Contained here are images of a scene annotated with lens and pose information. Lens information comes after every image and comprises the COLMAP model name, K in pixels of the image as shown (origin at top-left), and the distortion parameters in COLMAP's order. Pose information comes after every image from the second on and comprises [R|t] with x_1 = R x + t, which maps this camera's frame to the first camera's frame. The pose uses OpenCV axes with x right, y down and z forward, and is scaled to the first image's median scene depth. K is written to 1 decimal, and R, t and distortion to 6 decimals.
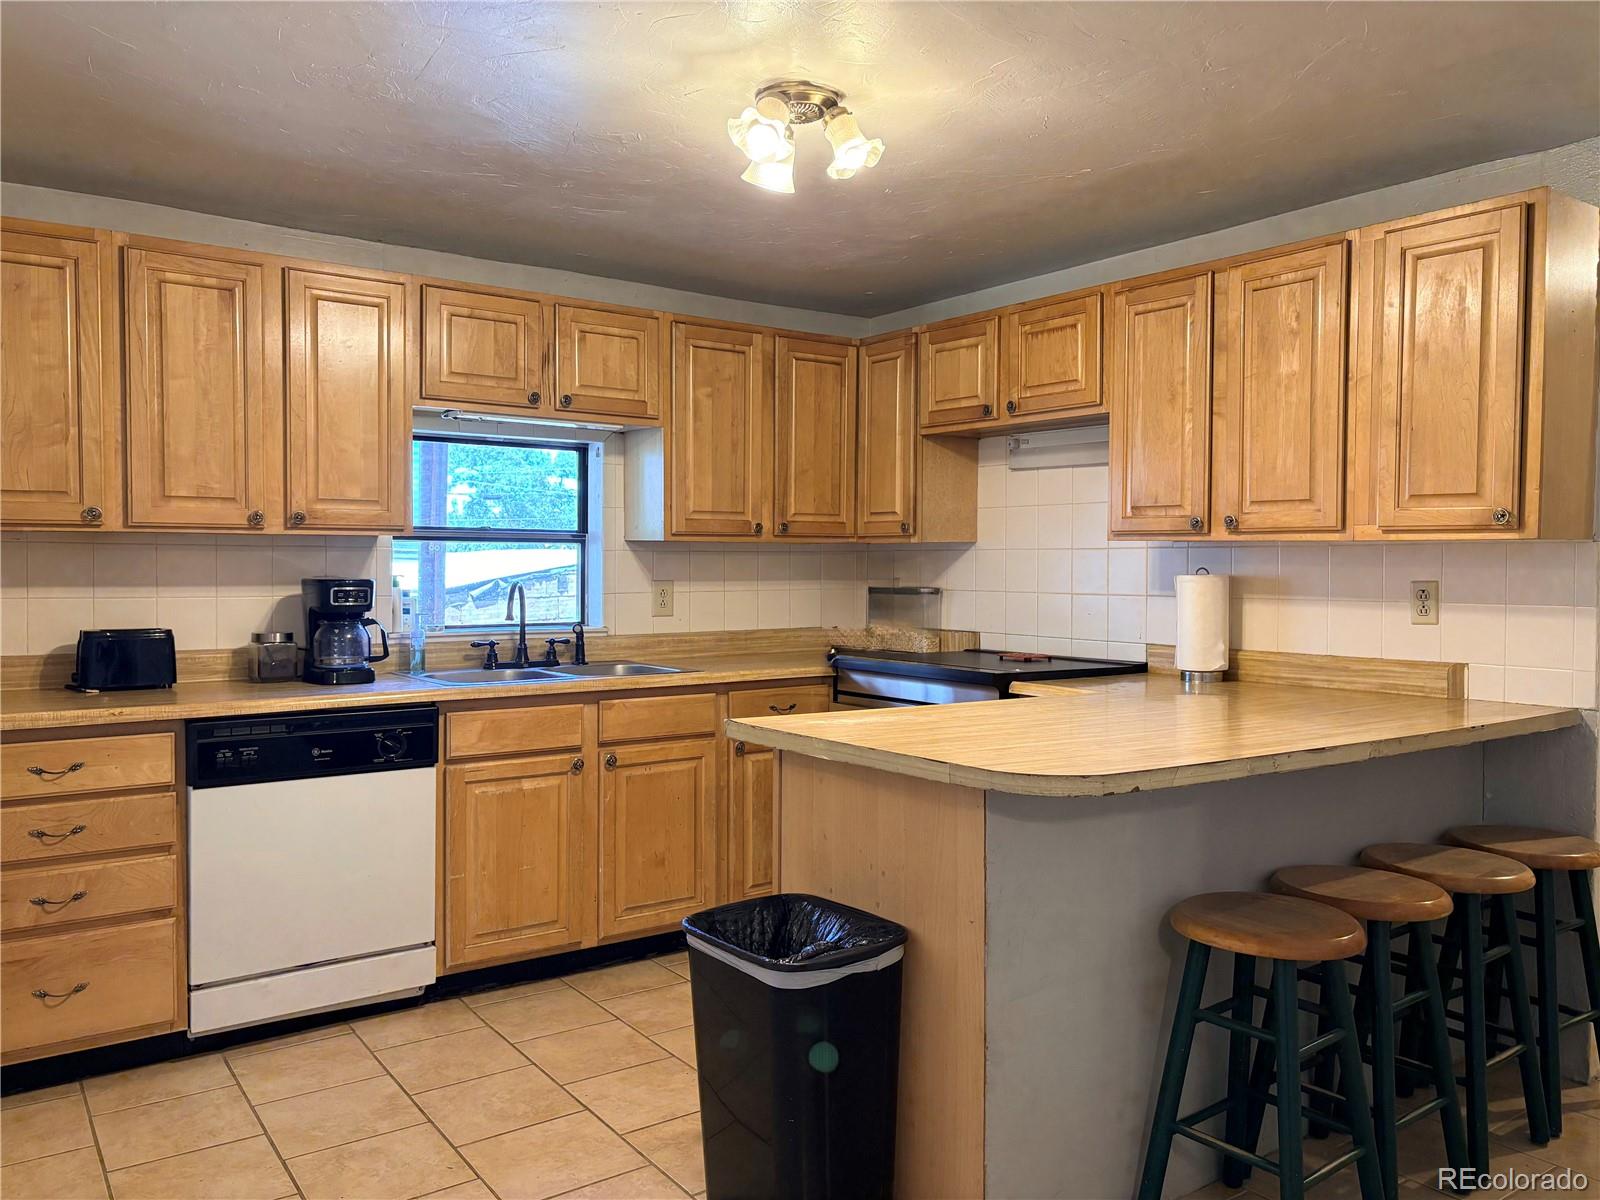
lens RADIAL K [[1202.2, 0, 800.0], [0, 1202.2, 600.0], [0, 0, 1]] dist [0.090364, -0.112598]
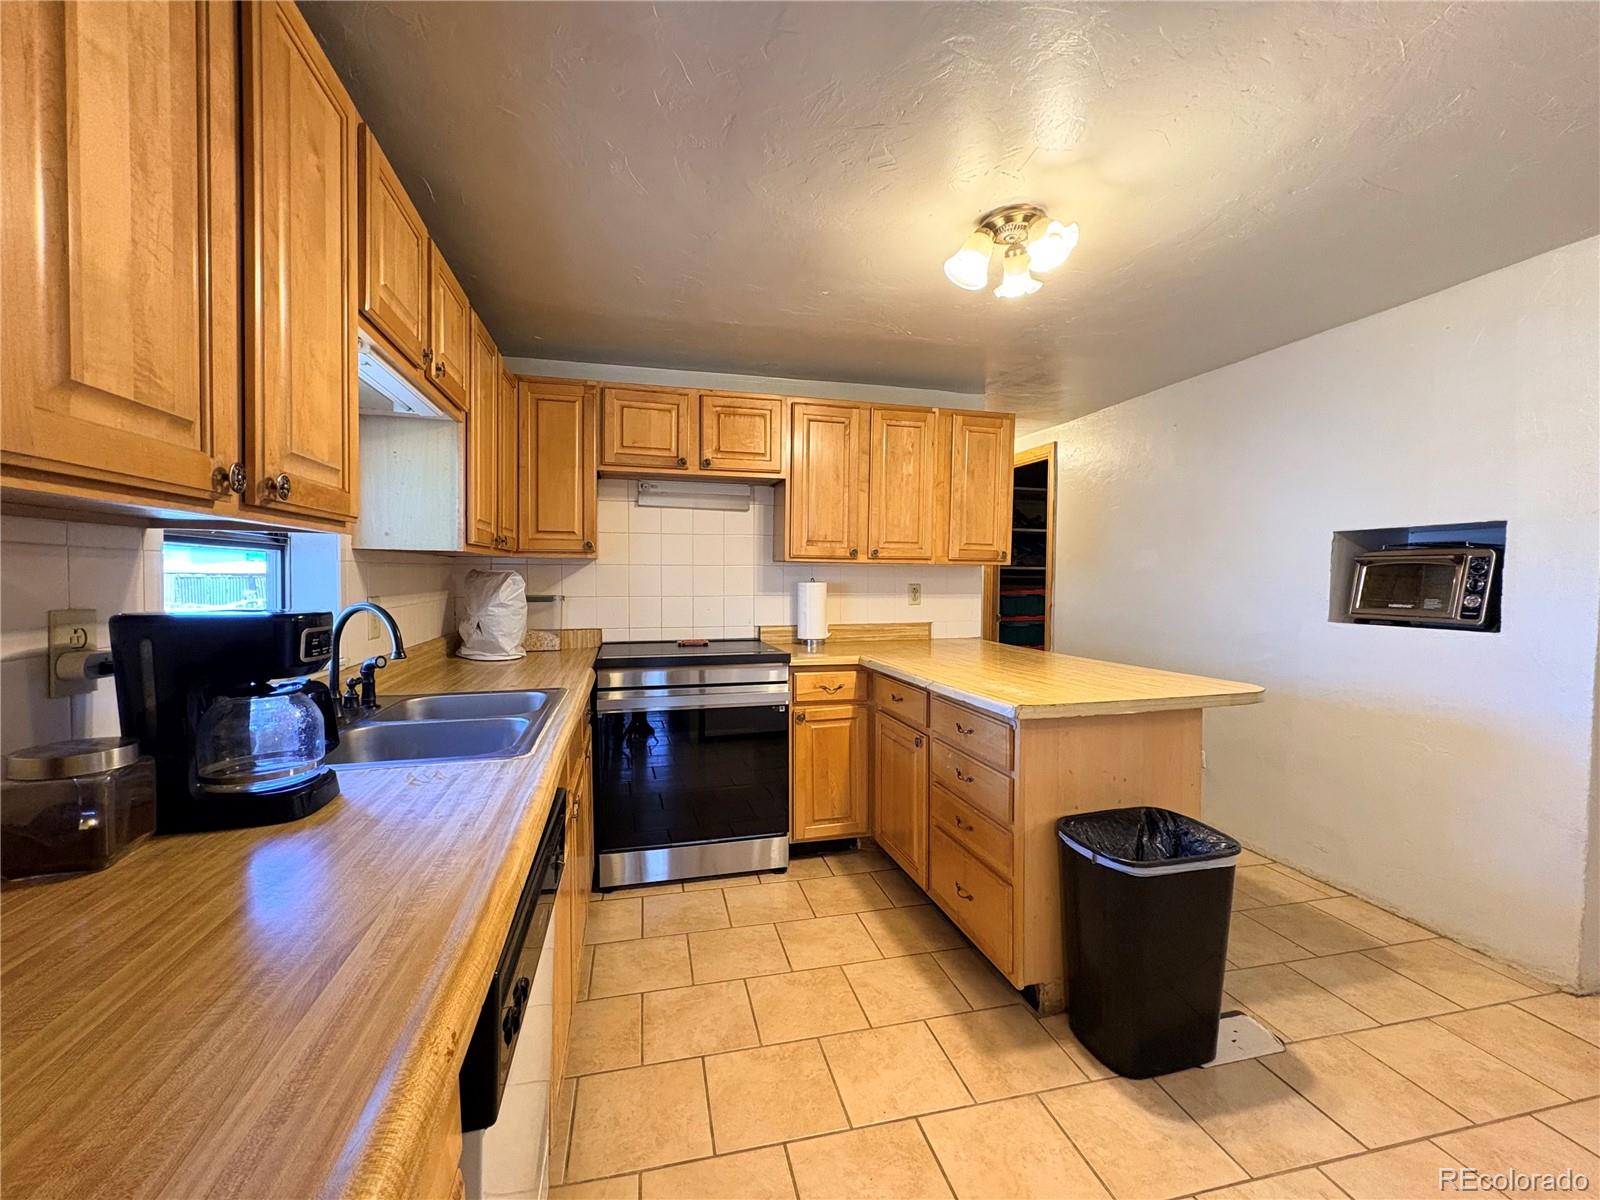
lens RADIAL K [[667.8, 0, 800.0], [0, 667.8, 600.0], [0, 0, 1]] dist [-0.000614, 0.000014]
pose [[0.380354, -0.037228, 0.924091, -0.581169], [0.027756, 0.999199, 0.028830, -0.025119], [-0.924424, 0.014684, 0.381083, 0.714056]]
